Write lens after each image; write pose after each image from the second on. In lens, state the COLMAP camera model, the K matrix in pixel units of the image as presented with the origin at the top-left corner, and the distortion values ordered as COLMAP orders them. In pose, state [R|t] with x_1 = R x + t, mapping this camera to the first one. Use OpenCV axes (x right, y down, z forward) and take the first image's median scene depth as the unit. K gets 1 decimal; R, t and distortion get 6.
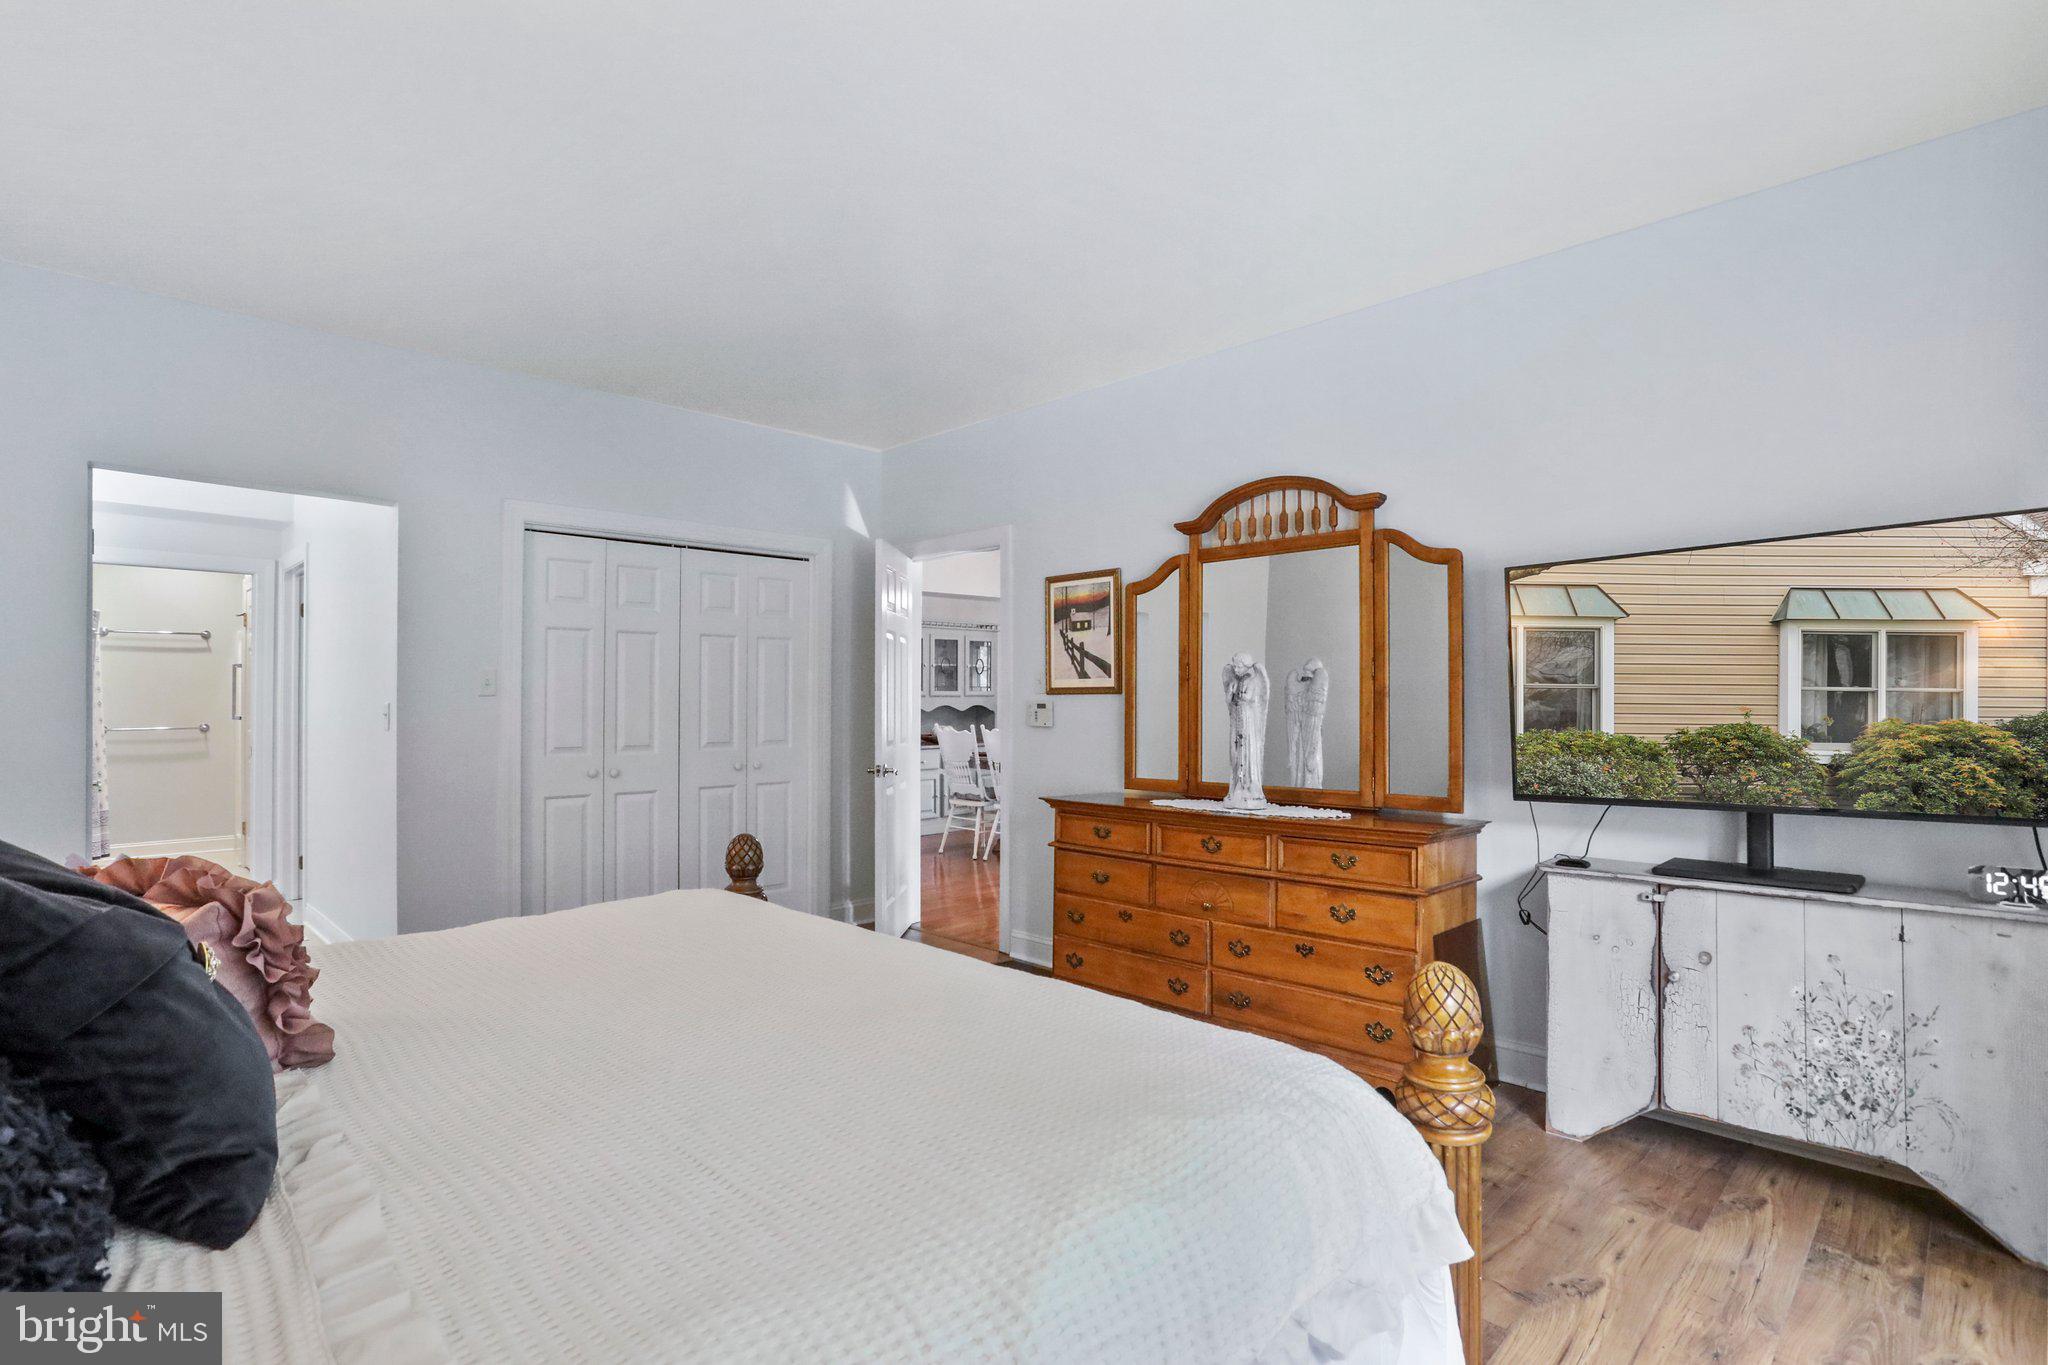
lens RADIAL K [[1006.9, 0, 1030.2], [0, 1006.9, 697.4], [0, 0, 1]] dist [-0.001227, 0.000701]
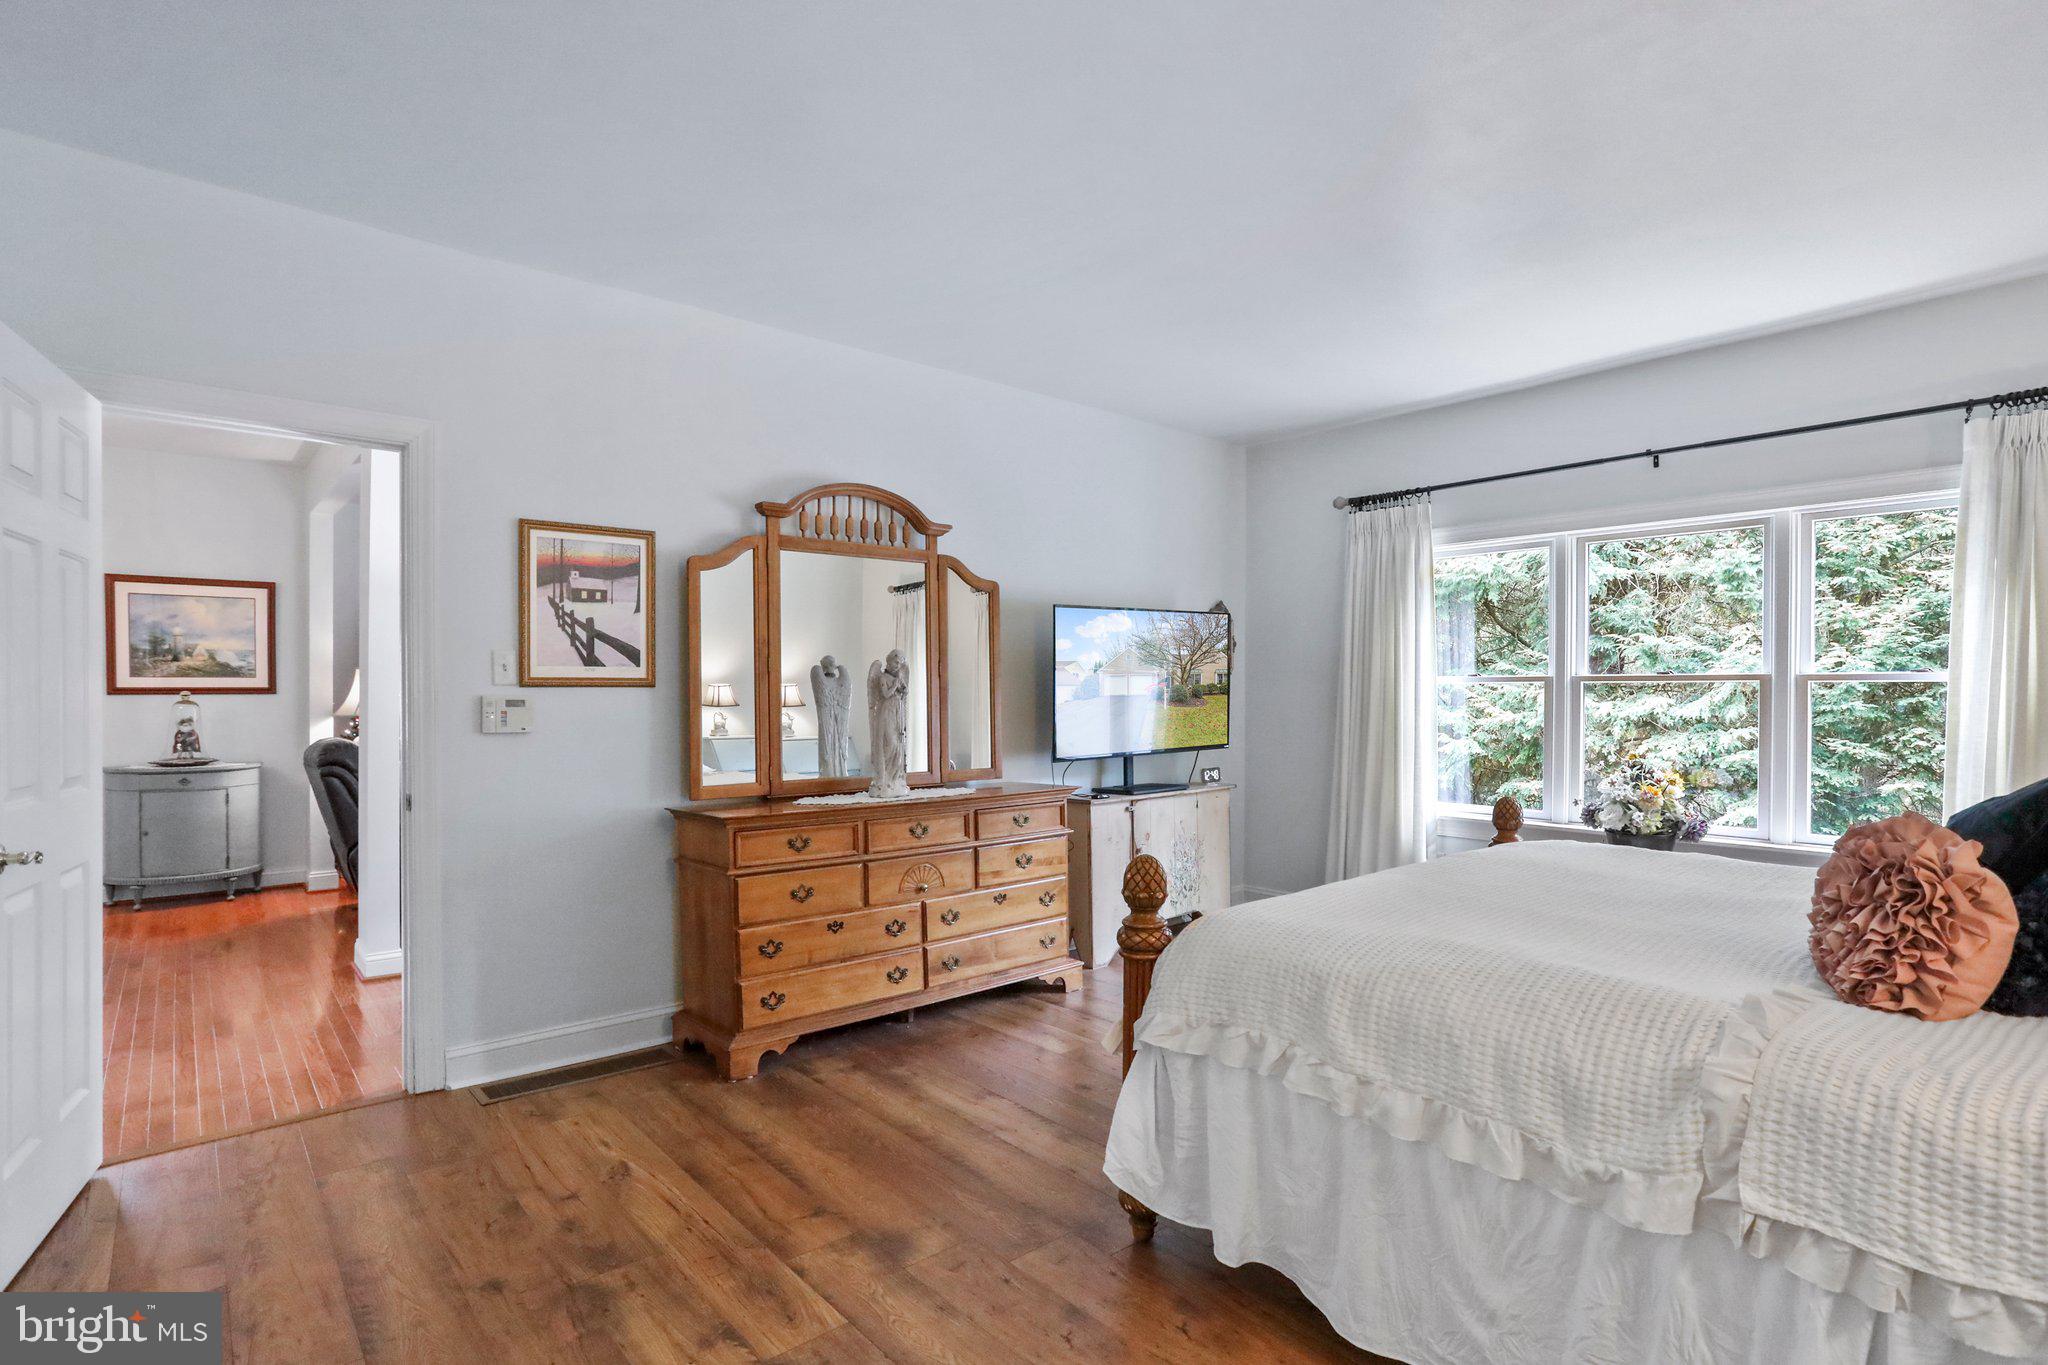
lens RADIAL K [[993.1, 0, 1019.9], [0, 993.1, 726.2], [0, 0, 1]] dist [-0.000527, 0.001124]
pose [[0.103397, -0.022162, 0.994393, -0.727069], [0.004387, 0.999752, 0.021825, 0.012322], [-0.994630, 0.002106, 0.103469, 0.674329]]
